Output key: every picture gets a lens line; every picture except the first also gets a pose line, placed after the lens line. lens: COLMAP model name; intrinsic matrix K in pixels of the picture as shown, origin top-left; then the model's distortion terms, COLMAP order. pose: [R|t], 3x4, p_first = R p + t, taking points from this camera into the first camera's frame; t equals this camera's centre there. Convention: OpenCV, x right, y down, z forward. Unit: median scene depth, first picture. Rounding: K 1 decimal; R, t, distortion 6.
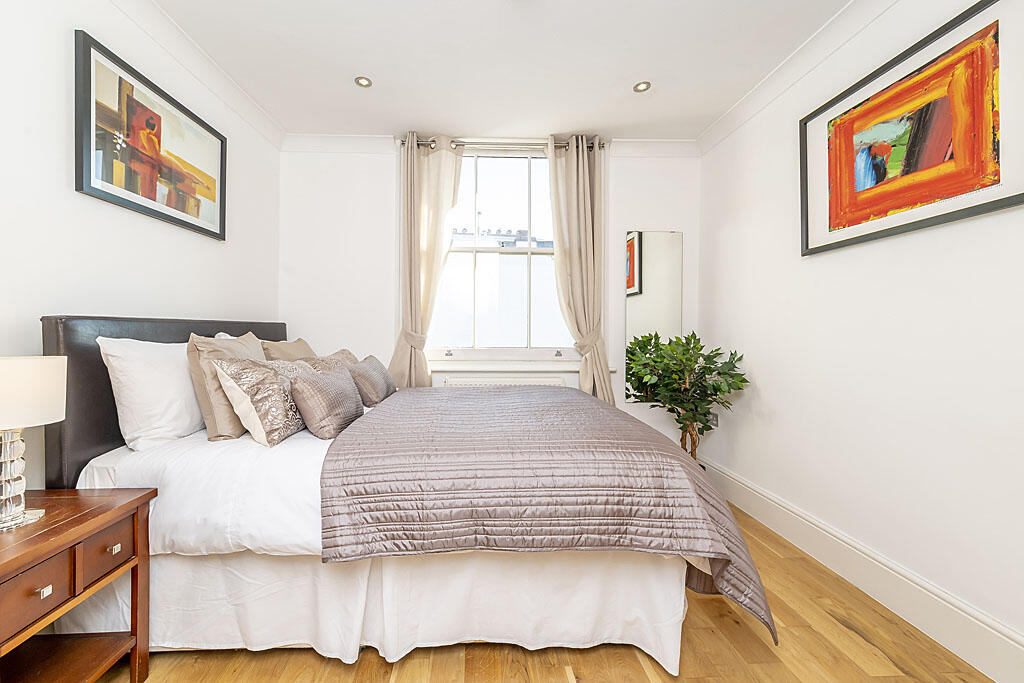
lens RADIAL K [[406.3, 0, 502.5], [0, 406.3, 338.0], [0, 0, 1]] dist [-0.003398, -0.000114]
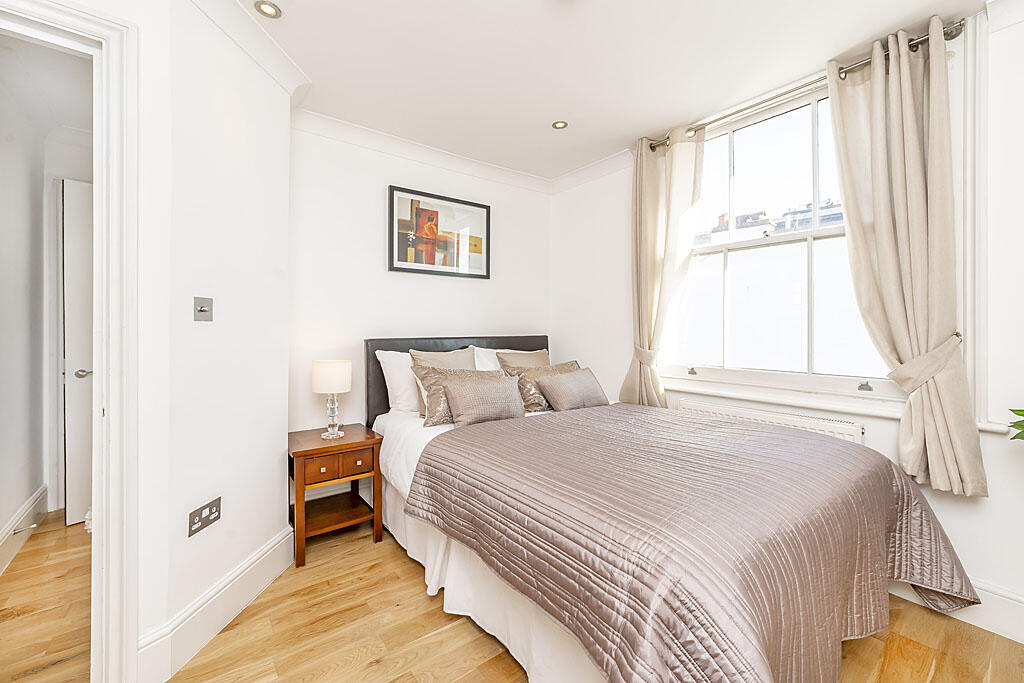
lens RADIAL K [[422.7, 0, 513.8], [0, 422.7, 333.7], [0, 0, 1]] dist [-0.012443, -0.001129]
pose [[0.555347, 0.014246, -0.831497, 0.599413], [-0.016660, 0.999843, 0.006003, -0.062812], [0.831452, 0.010519, 0.555497, 0.267247]]
